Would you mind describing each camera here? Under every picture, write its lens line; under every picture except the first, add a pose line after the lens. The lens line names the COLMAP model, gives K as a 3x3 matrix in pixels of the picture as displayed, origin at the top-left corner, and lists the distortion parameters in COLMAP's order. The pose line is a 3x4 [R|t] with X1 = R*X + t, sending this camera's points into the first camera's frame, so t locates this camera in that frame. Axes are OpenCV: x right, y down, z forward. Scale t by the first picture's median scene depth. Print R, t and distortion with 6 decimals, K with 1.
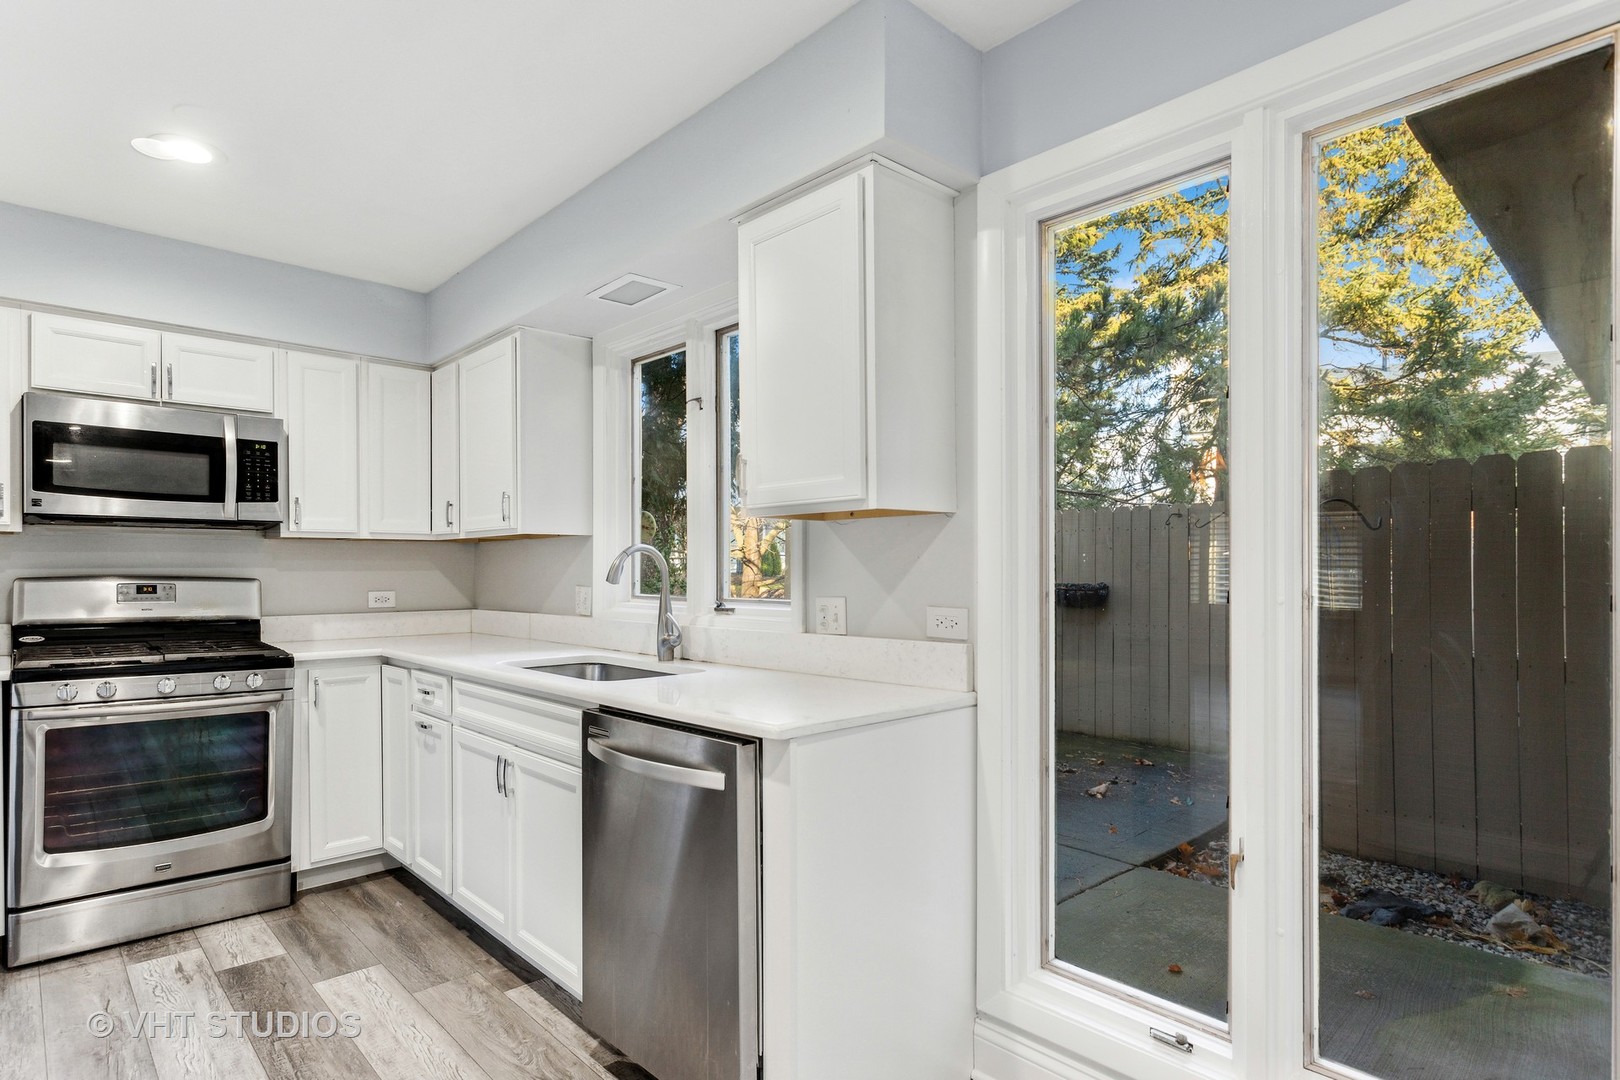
lens RADIAL K [[871.7, 0, 806.7], [0, 871.7, 564.8], [0, 0, 1]] dist [-0.003207, -0.001109]
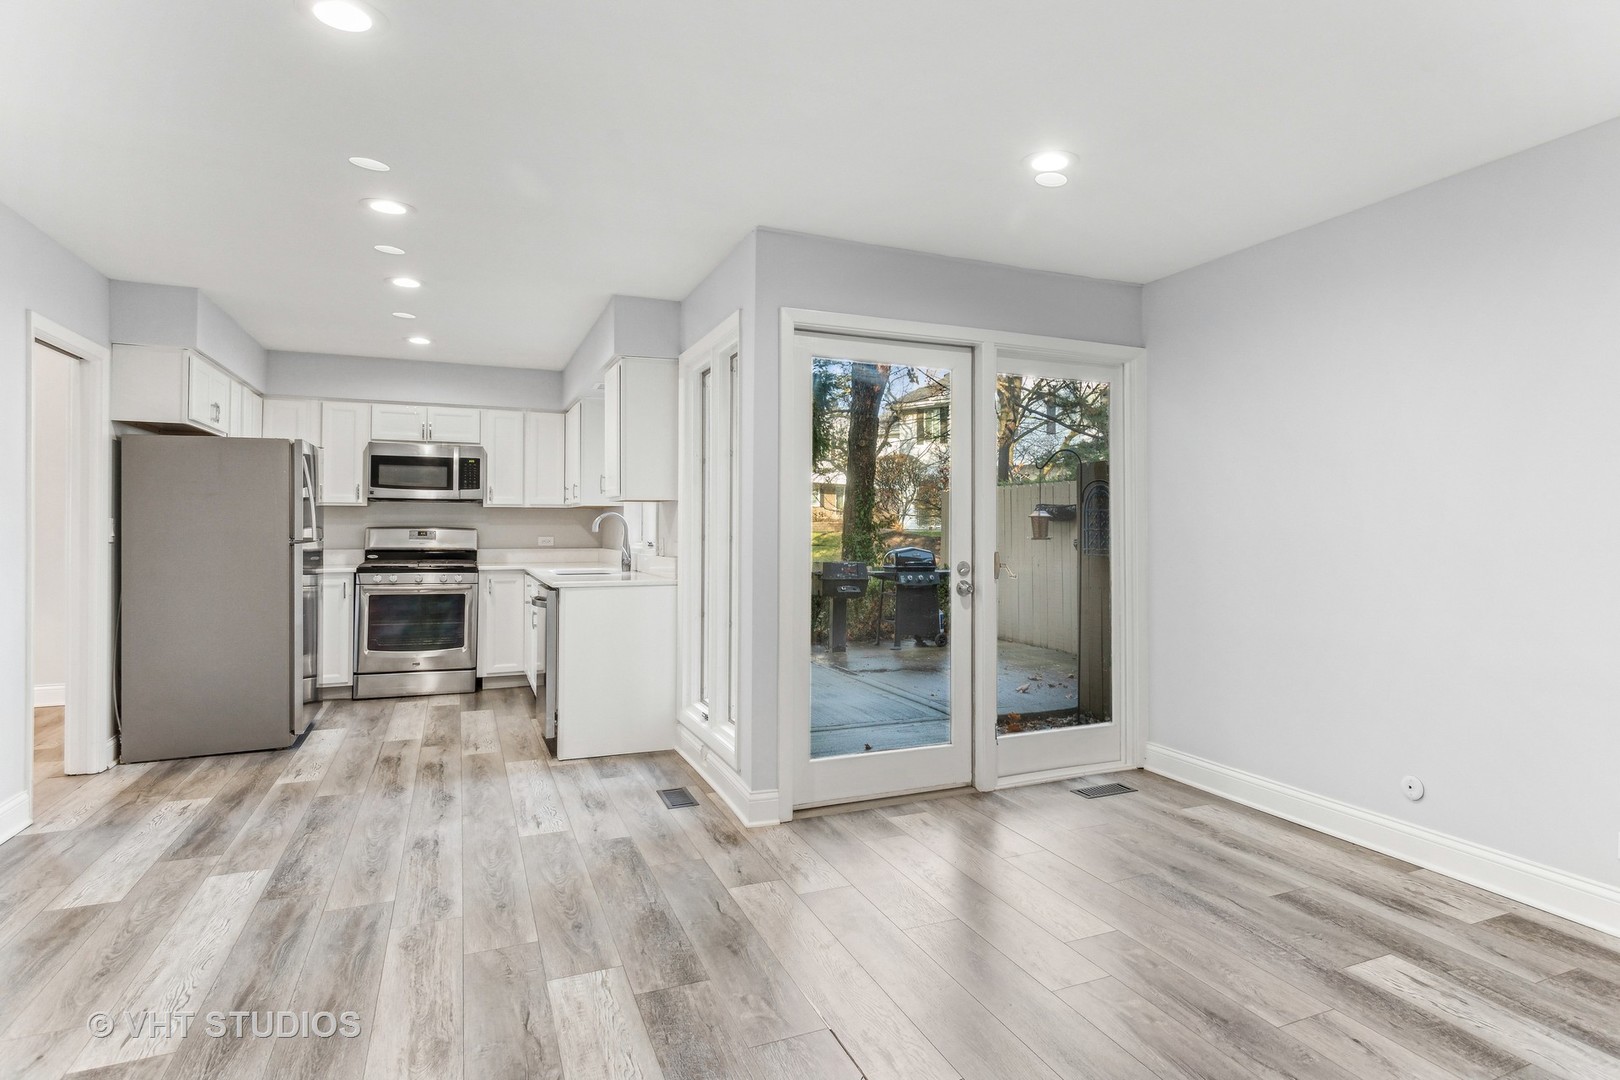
lens RADIAL K [[810.0, 0, 810.9], [0, 810.0, 510.4], [0, 0, 1]] dist [-0.001067, -0.000174]
pose [[0.943912, -0.004390, -0.330168, 0.717141], [-0.001007, 0.999869, -0.016173, 0.003998], [0.330196, 0.015599, 0.943784, -0.480712]]
